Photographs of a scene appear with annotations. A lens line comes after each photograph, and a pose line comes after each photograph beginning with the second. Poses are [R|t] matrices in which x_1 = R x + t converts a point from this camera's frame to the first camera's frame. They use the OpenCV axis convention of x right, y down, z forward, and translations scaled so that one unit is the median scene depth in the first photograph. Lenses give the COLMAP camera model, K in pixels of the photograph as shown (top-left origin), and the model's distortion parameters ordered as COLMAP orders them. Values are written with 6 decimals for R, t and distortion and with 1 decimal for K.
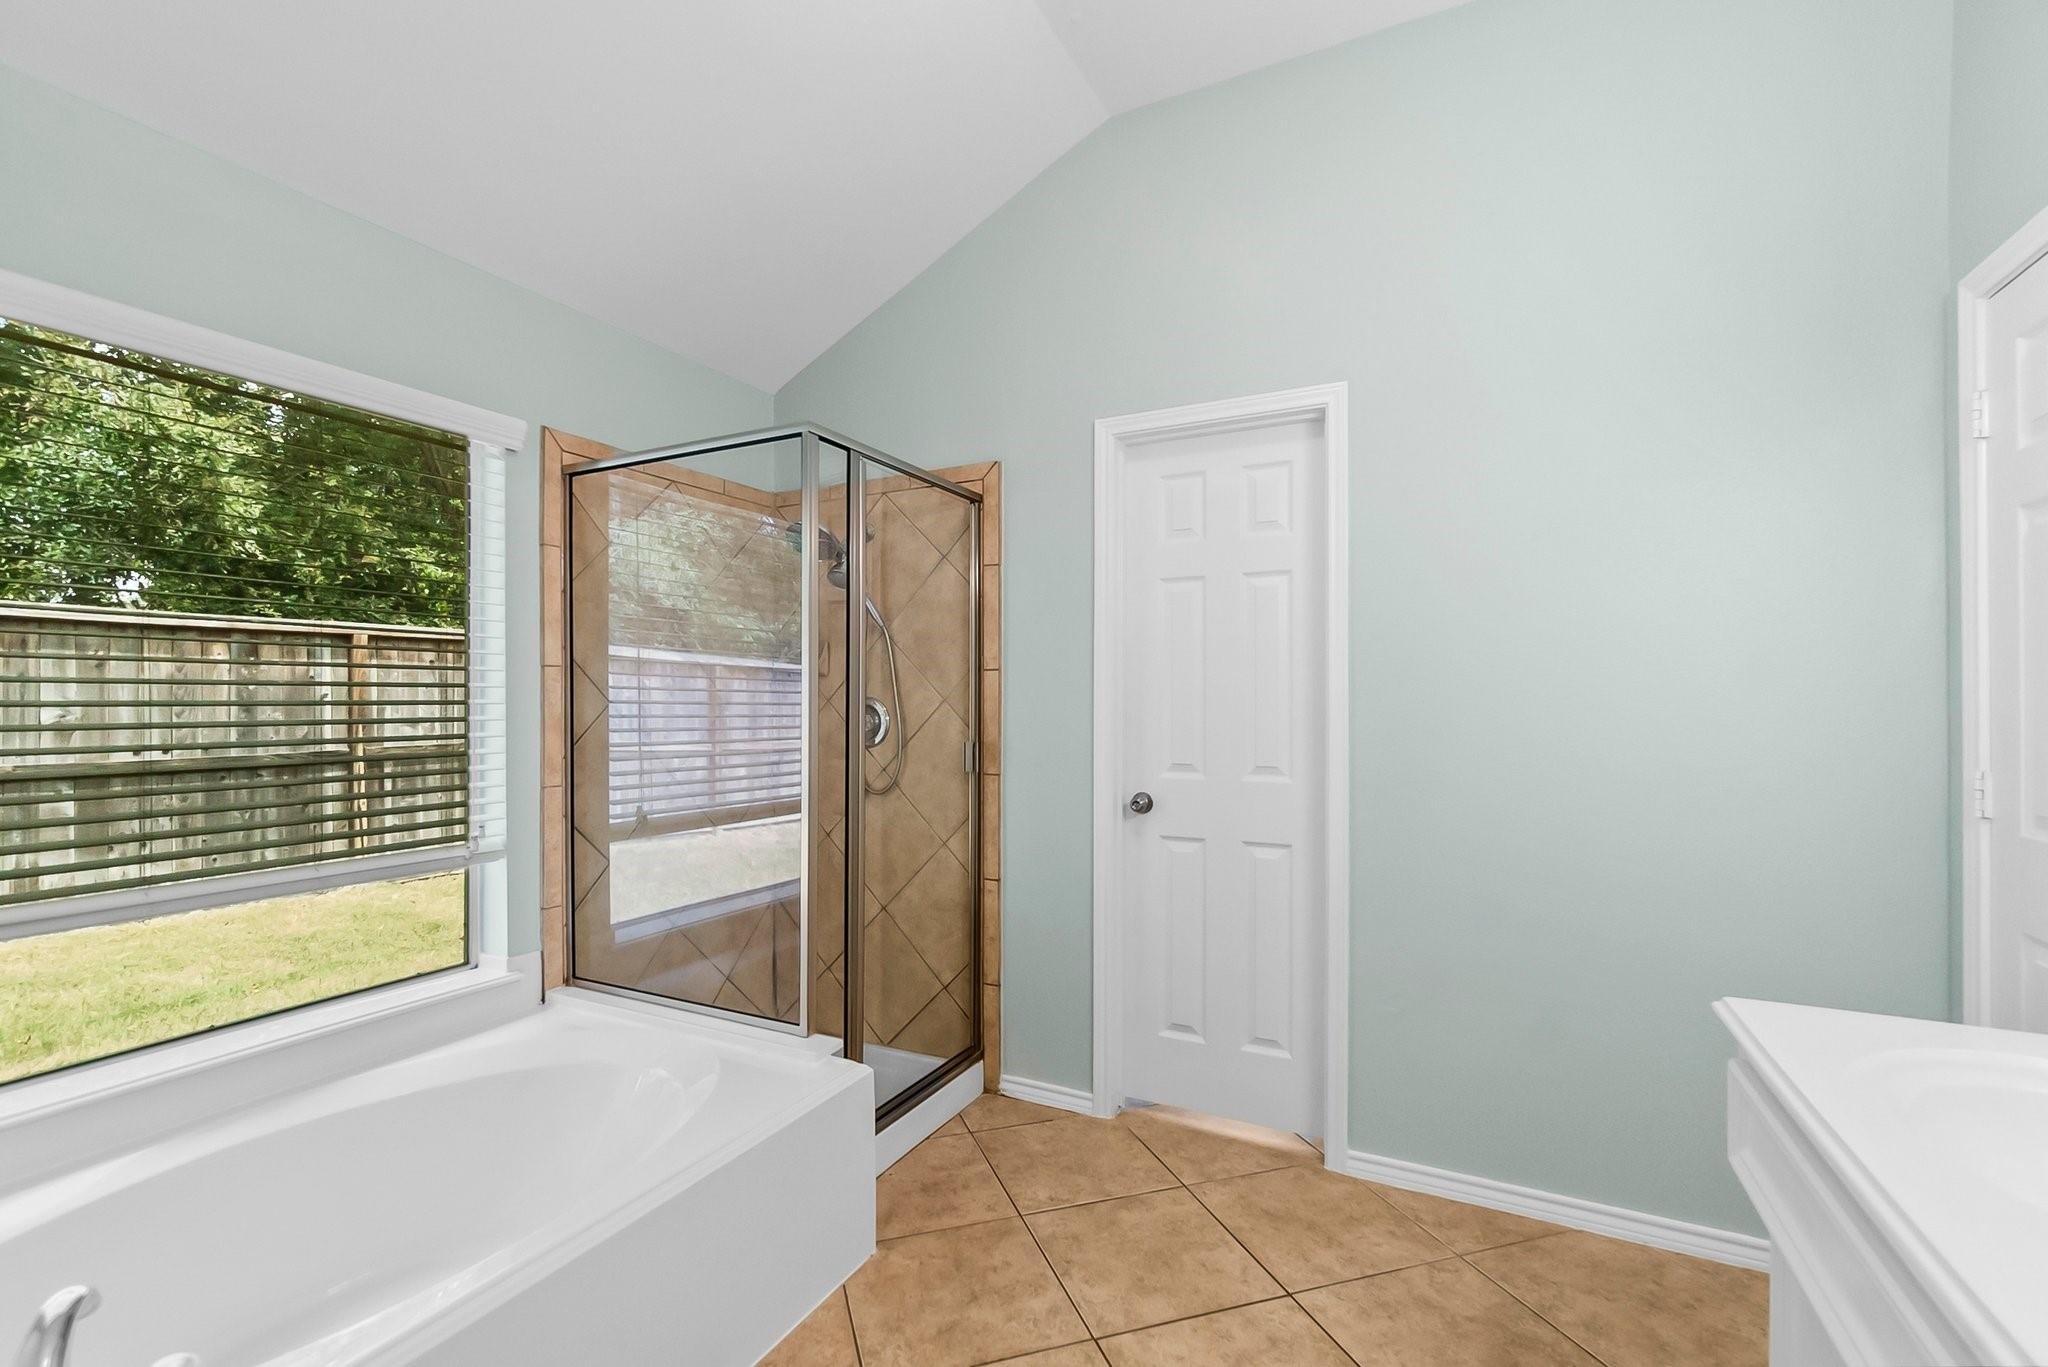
lens RADIAL K [[890.8, 0, 1031.2], [0, 890.8, 699.4], [0, 0, 1]] dist [-0.002240, -0.000589]
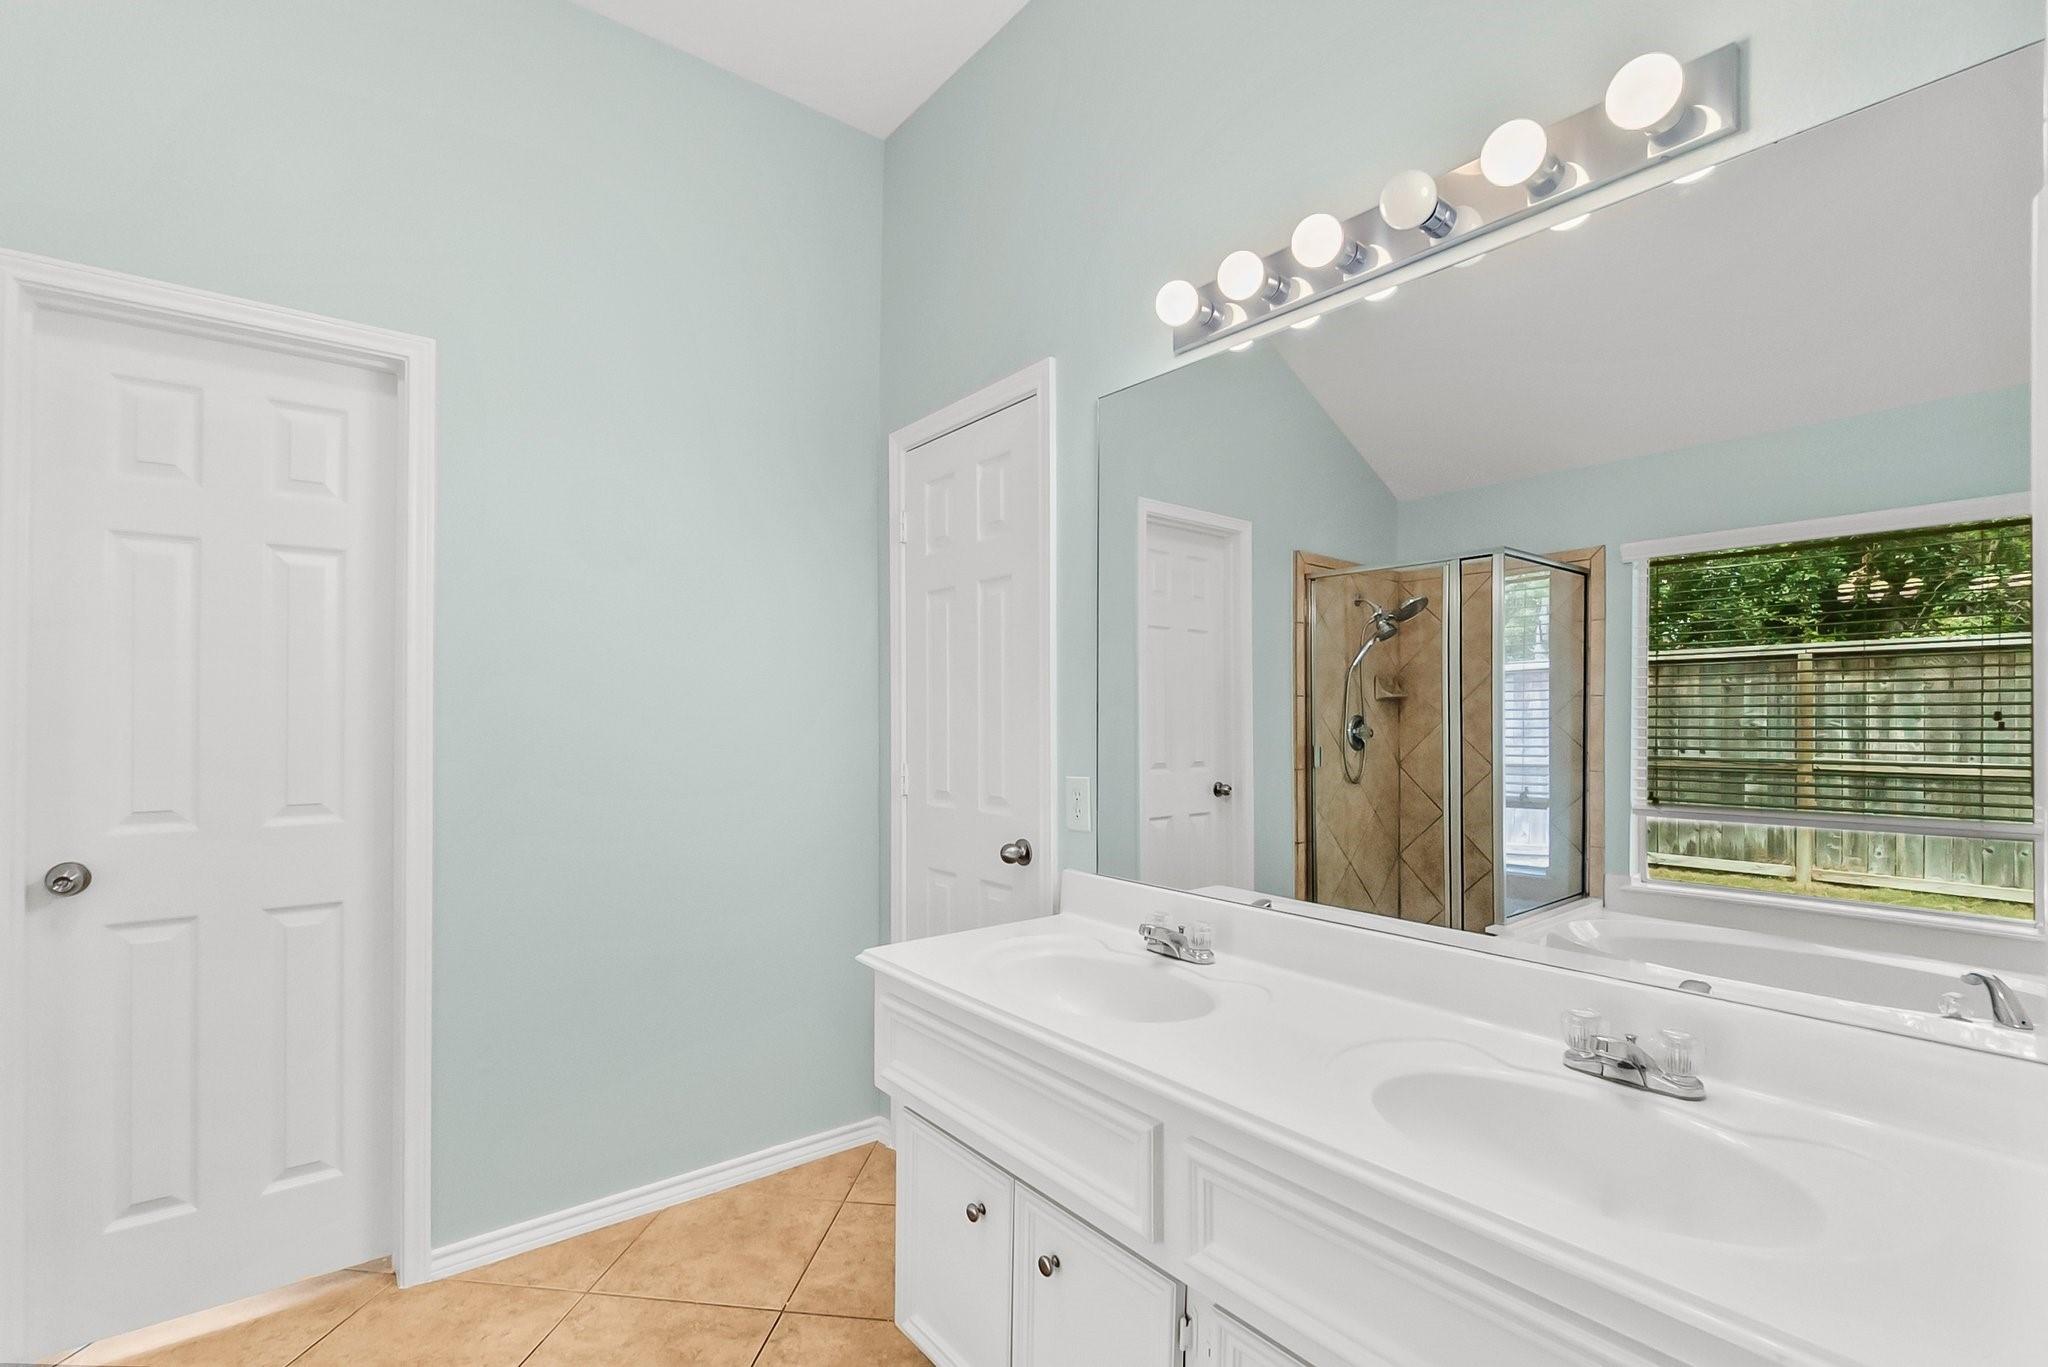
lens RADIAL K [[890.8, 0, 1031.2], [0, 890.8, 699.4], [0, 0, 1]] dist [-0.002240, -0.000589]
pose [[0.439388, 0.014273, 0.898184, -0.161854], [-0.010035, 0.999889, -0.010980, -0.012805], [-0.898241, -0.004189, 0.439482, 0.124419]]
